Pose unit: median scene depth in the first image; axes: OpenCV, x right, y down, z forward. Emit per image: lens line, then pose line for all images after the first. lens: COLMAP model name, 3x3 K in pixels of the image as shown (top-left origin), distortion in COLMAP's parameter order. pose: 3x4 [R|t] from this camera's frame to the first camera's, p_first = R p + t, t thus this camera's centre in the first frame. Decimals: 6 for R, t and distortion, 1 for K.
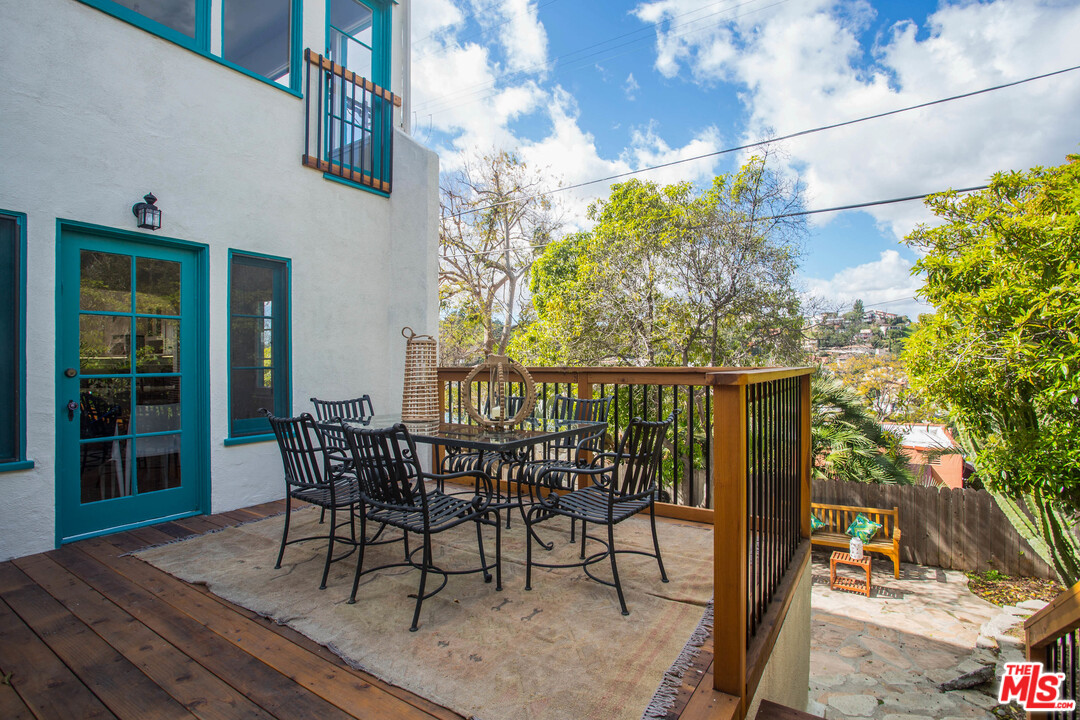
lens RADIAL K [[555.6, 0, 534.4], [0, 555.6, 360.5], [0, 0, 1]] dist [-0.027005, 0.006554]
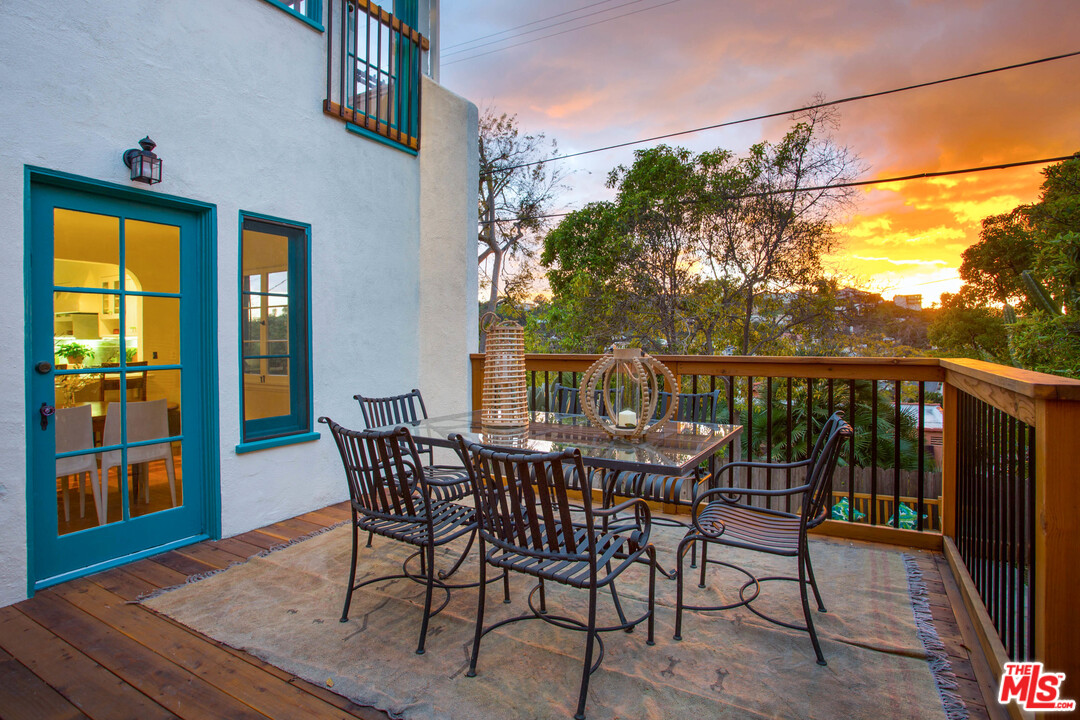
lens RADIAL K [[555.6, 0, 523.6], [0, 555.6, 340.4], [0, 0, 1]] dist [-0.027005, 0.006554]
pose [[0.996511, -0.002142, 0.083431, -0.213175], [0.001258, 0.999943, 0.010641, -0.020567], [-0.083449, -0.010499, 0.996457, 0.158927]]
